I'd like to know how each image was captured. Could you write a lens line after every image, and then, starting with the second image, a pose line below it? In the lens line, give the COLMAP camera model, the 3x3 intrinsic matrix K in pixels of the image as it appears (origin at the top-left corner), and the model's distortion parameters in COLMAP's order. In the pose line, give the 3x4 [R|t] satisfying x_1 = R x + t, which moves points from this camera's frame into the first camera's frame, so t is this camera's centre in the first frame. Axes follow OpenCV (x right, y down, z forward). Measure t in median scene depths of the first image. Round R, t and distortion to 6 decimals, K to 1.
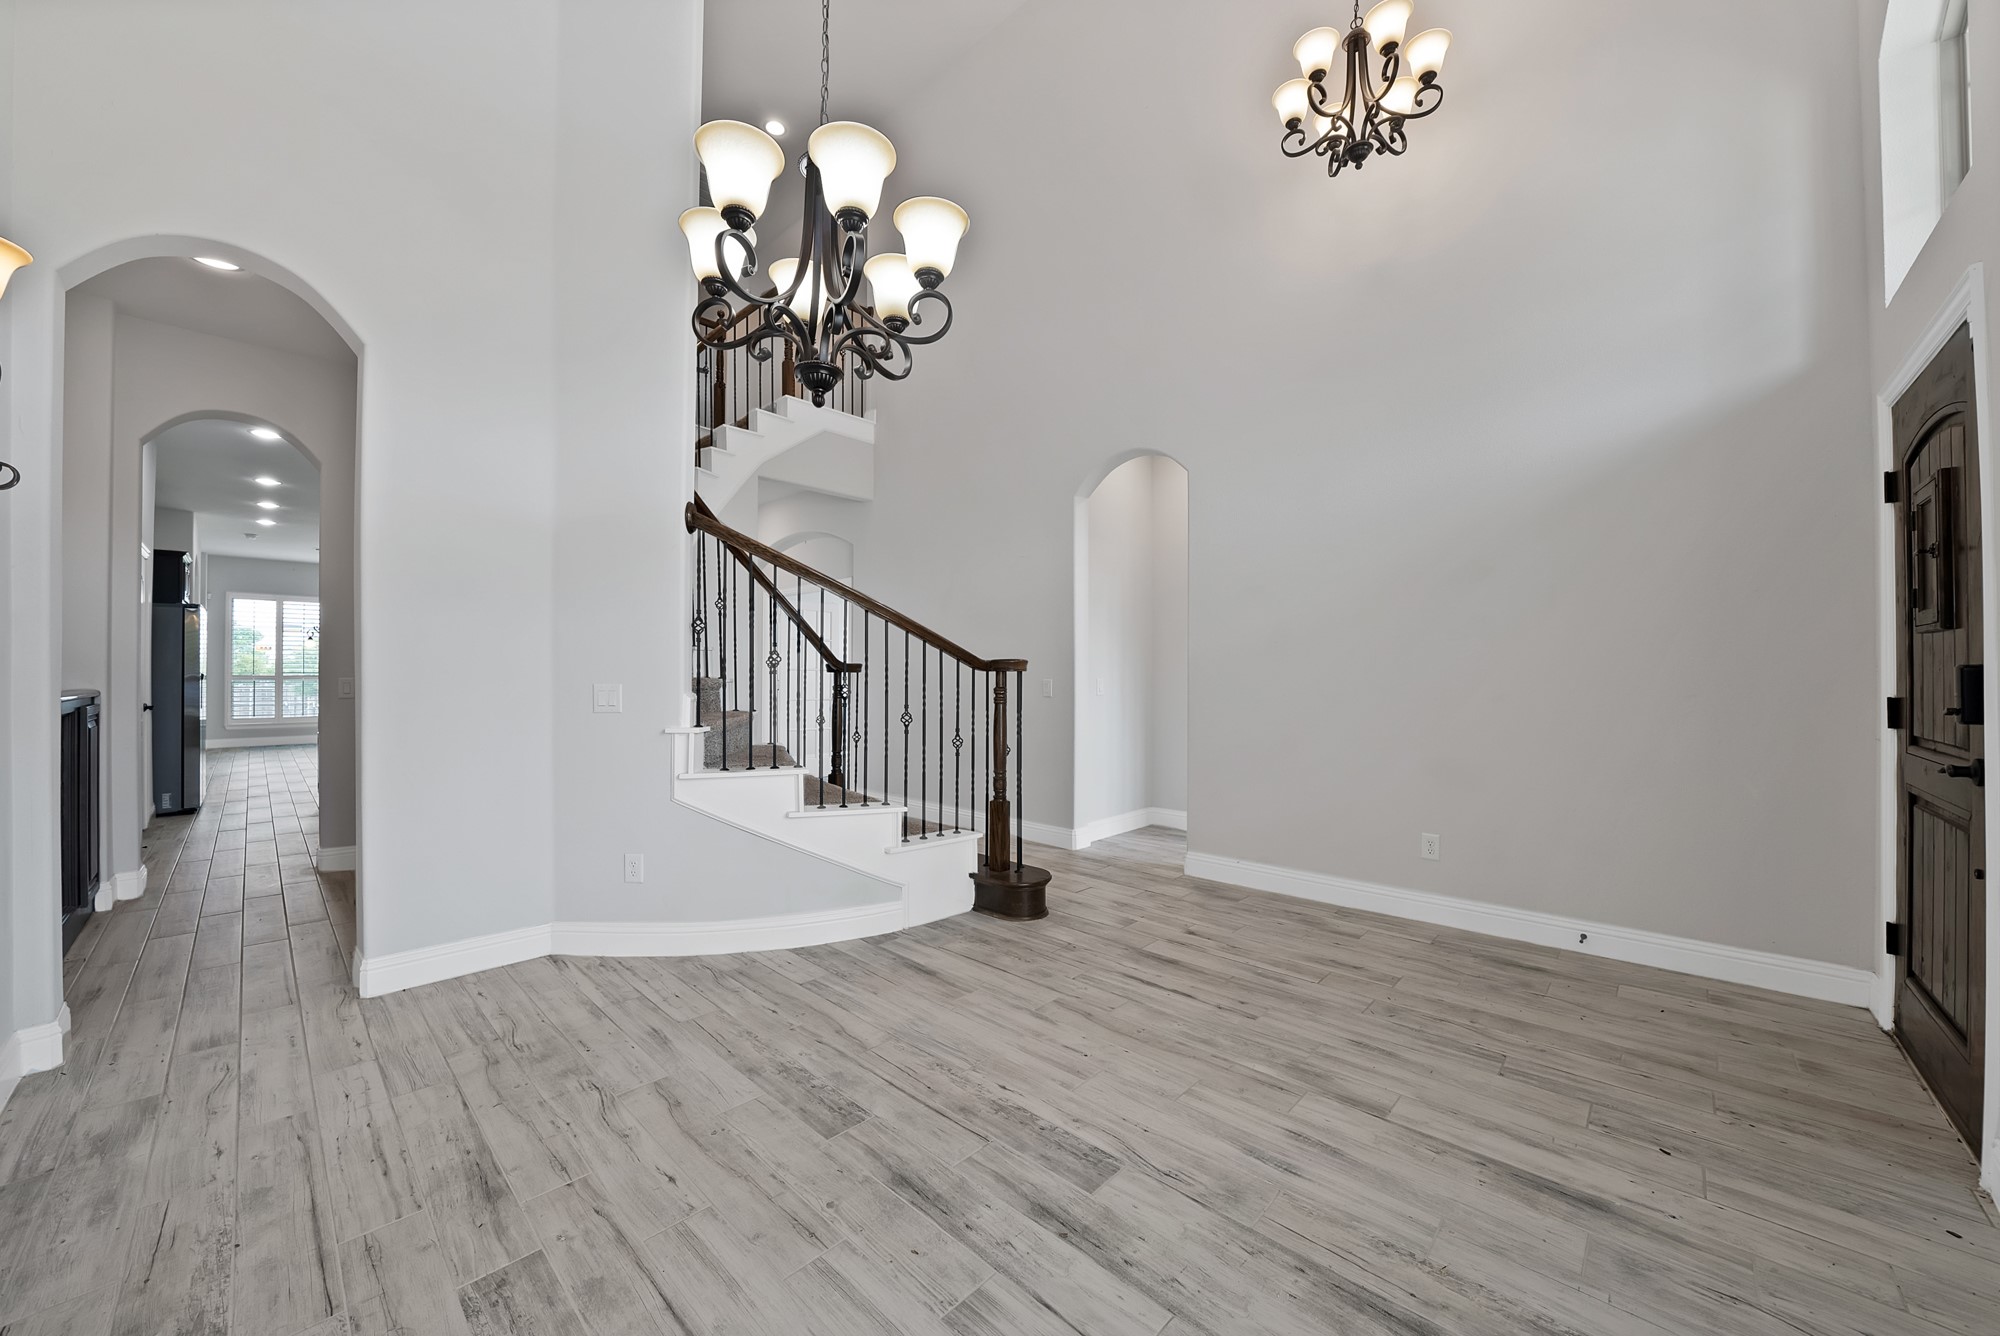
lens RADIAL K [[717.5, 0, 1005.1], [0, 717.5, 676.5], [0, 0, 1]] dist [-0.018426, 0.000687]
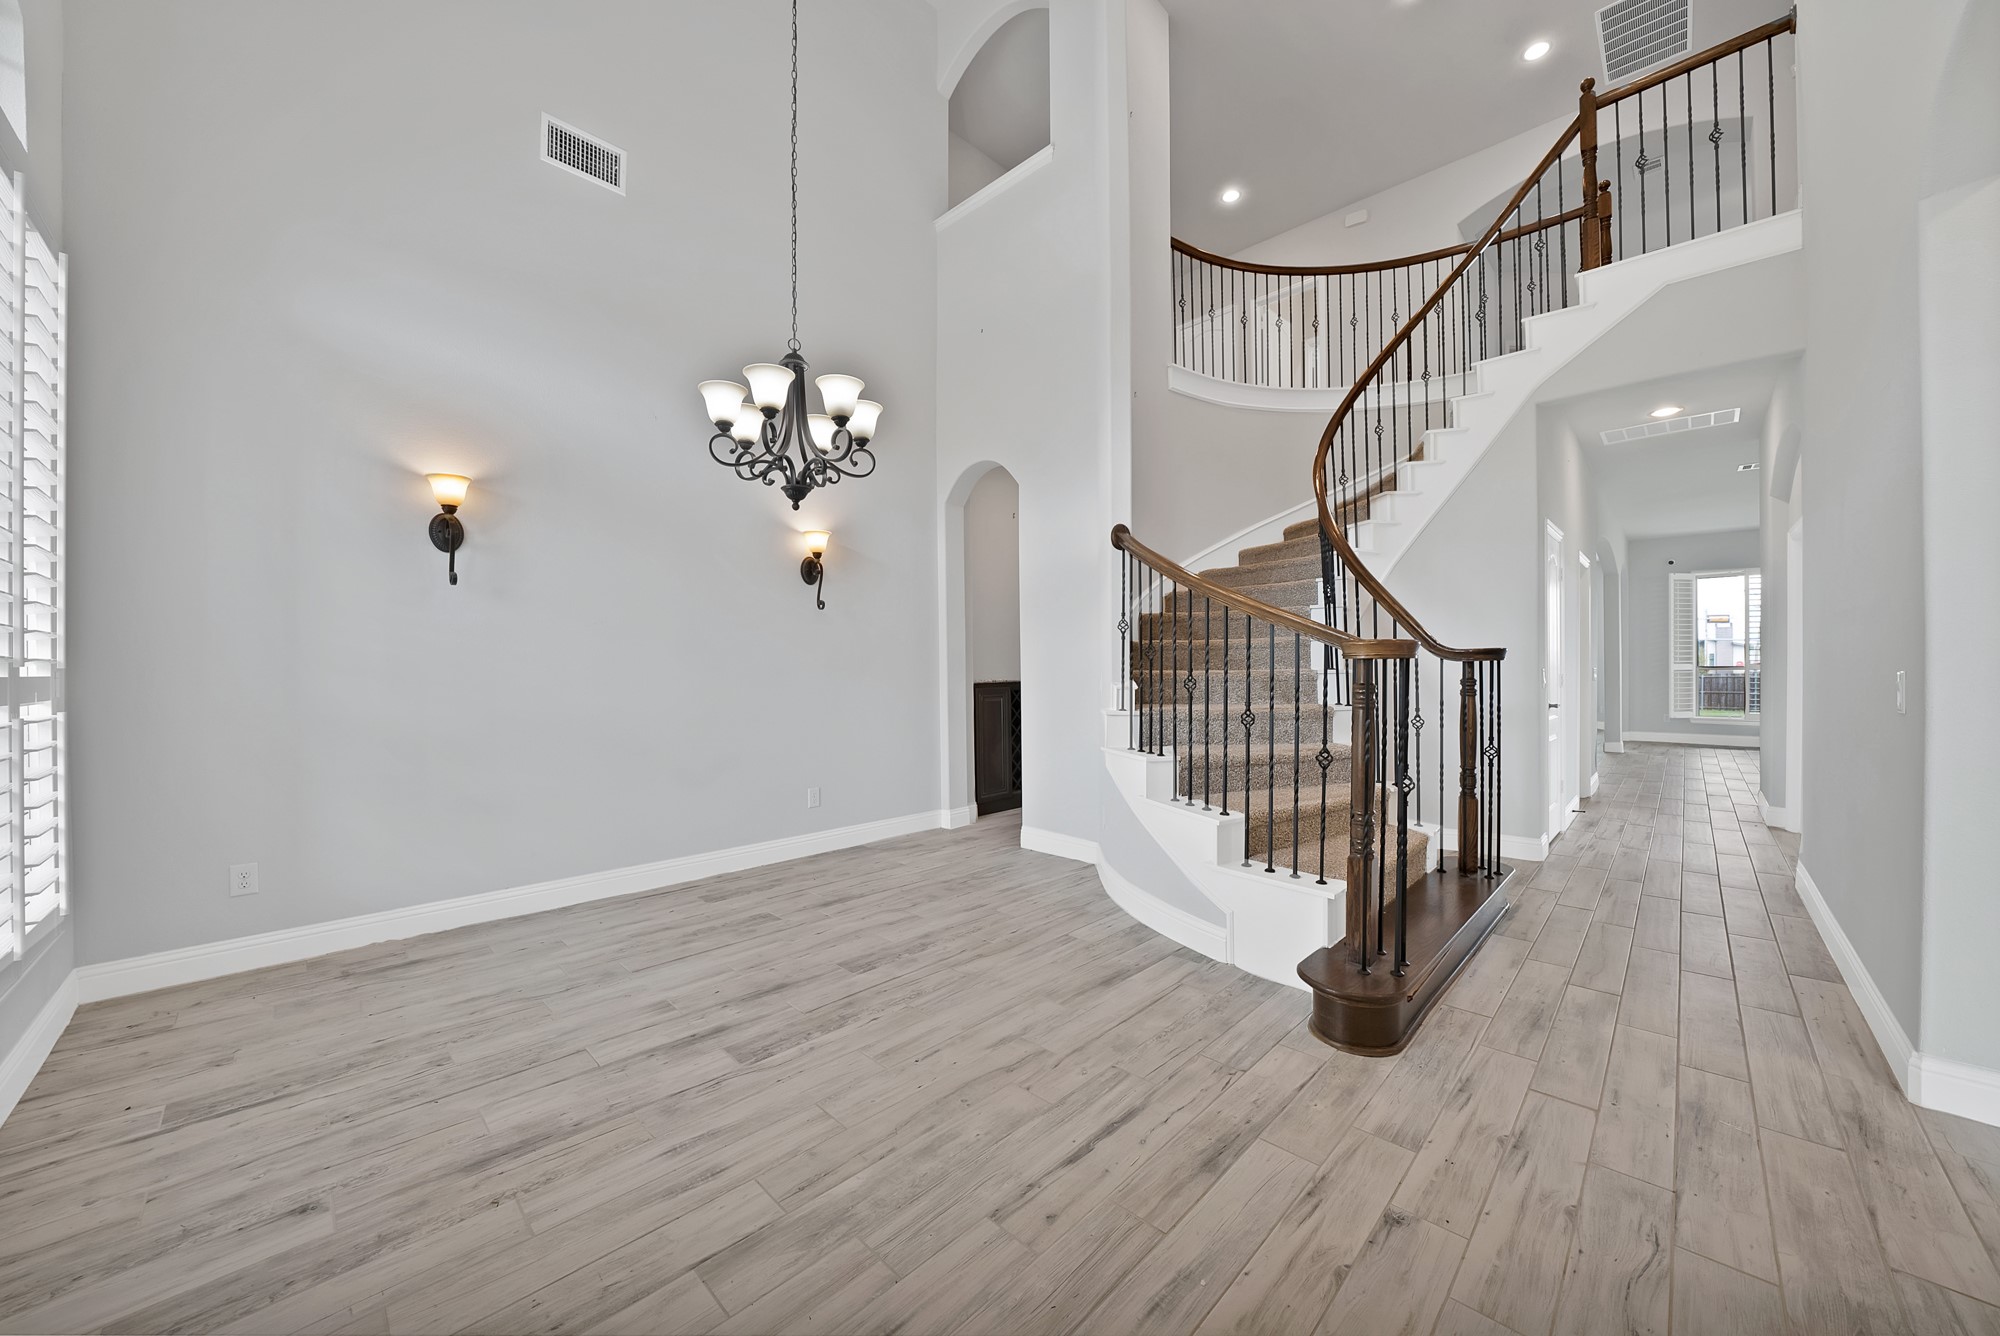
lens RADIAL K [[717.5, 0, 1012.7], [0, 717.5, 670.8], [0, 0, 1]] dist [-0.018426, 0.000687]
pose [[-0.008420, -0.002116, -0.999962, 1.042273], [0.007265, 0.999971, -0.002177, 0.005165], [0.999938, -0.007283, -0.008404, 1.102988]]
